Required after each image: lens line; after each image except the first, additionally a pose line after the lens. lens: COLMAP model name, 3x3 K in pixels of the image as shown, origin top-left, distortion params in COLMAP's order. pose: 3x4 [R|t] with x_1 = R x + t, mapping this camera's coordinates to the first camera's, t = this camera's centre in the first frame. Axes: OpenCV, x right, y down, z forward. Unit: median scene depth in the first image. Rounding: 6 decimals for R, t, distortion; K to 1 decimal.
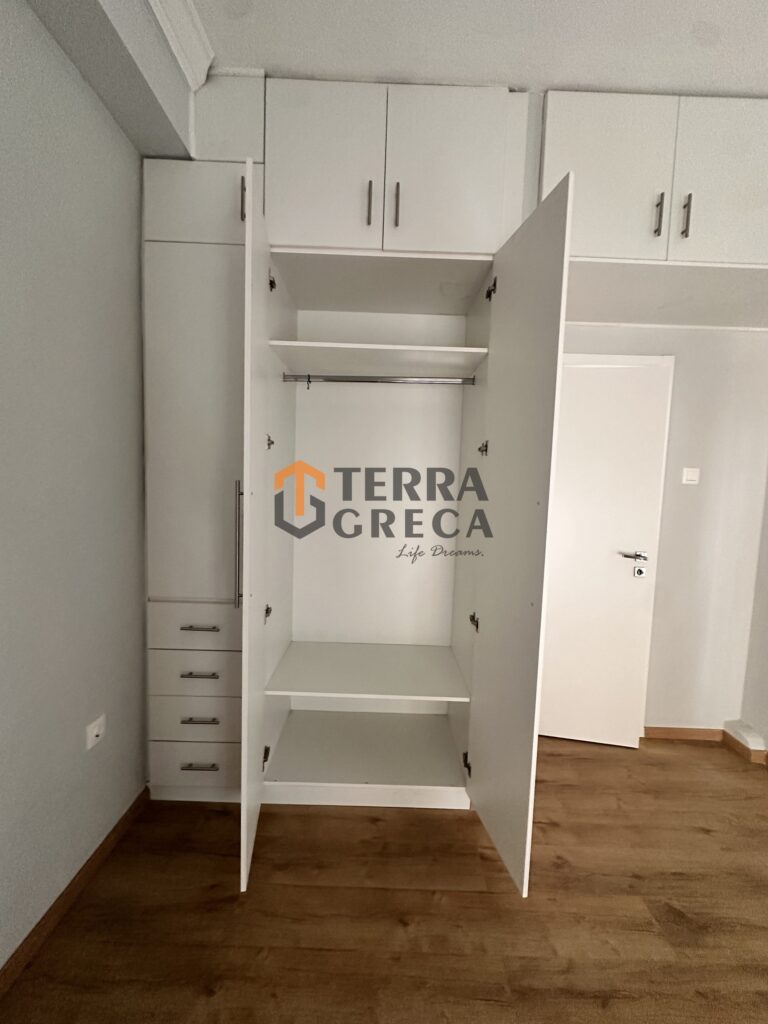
lens RADIAL K [[408.2, 0, 387.1], [0, 408.2, 511.4], [0, 0, 1]] dist [-0.001930, -0.000511]
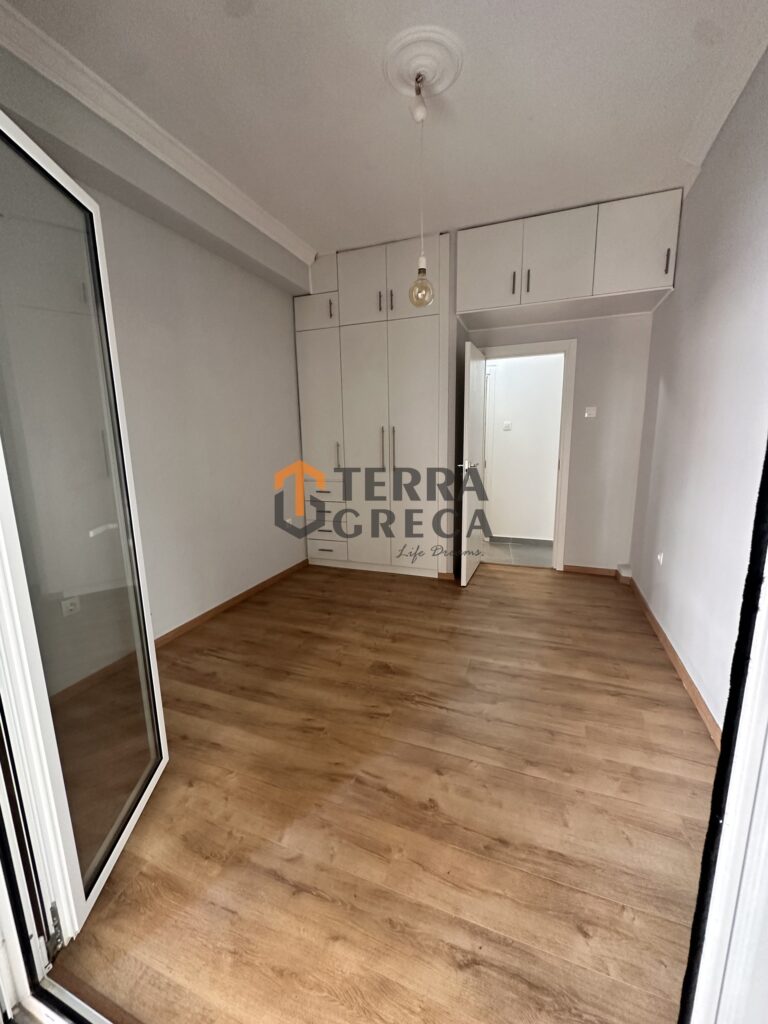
lens RADIAL K [[408.2, 0, 385.1], [0, 408.2, 511.3], [0, 0, 1]] dist [-0.001930, -0.000511]
pose [[0.934251, 0.014877, -0.356306, 0.759419], [0.022606, 0.994650, 0.100802, 0.169171], [0.355899, -0.102229, 0.928916, -1.147859]]
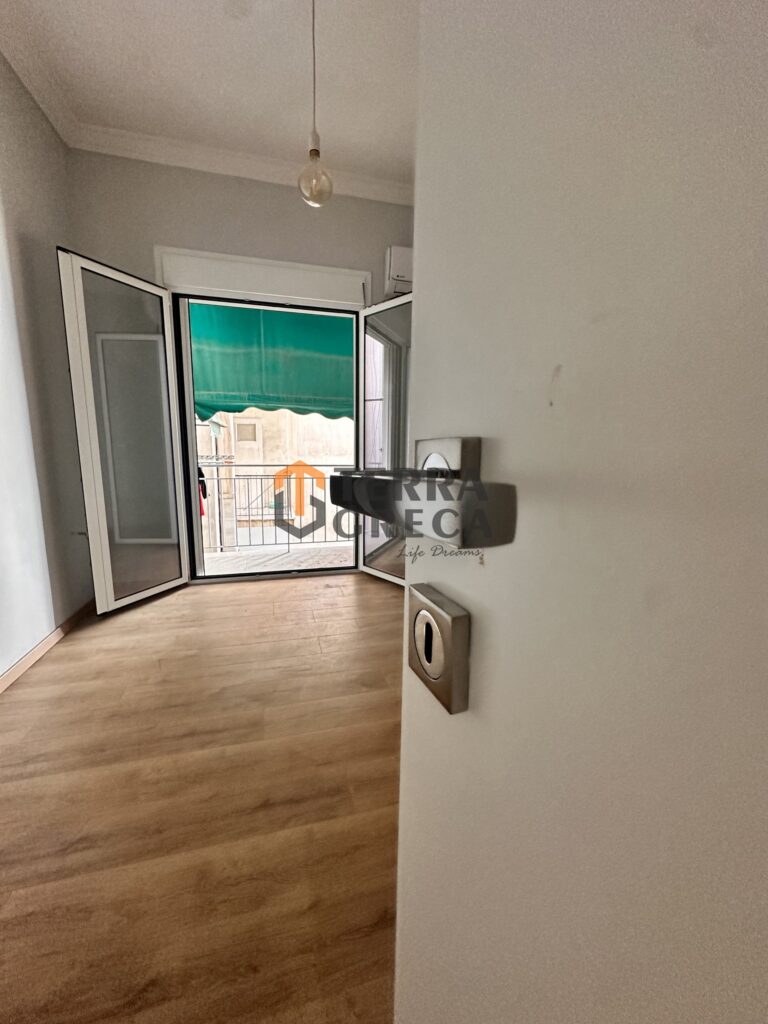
lens RADIAL K [[408.2, 0, 389.2], [0, 408.2, 516.0], [0, 0, 1]] dist [-0.001930, -0.000511]
pose [[-0.960511, 0.001959, -0.278234, 0.513269], [-0.067419, 0.968537, 0.239562, 0.137520], [0.269949, 0.248860, -0.930159, 1.074545]]
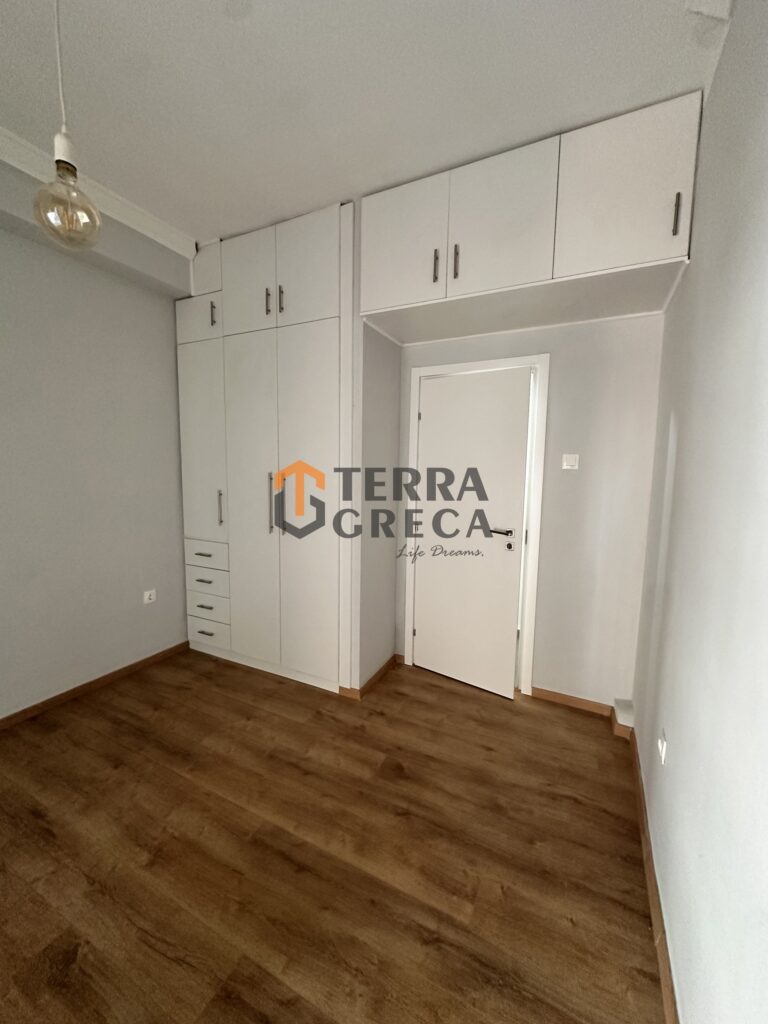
lens RADIAL K [[408.2, 0, 383.7], [0, 408.2, 511.5], [0, 0, 1]] dist [-0.001930, -0.000511]
pose [[0.894624, 0.027759, -0.445956, 1.060565], [-0.019137, 0.999533, 0.023827, 0.038996], [0.446409, -0.012781, 0.894738, -0.254189]]
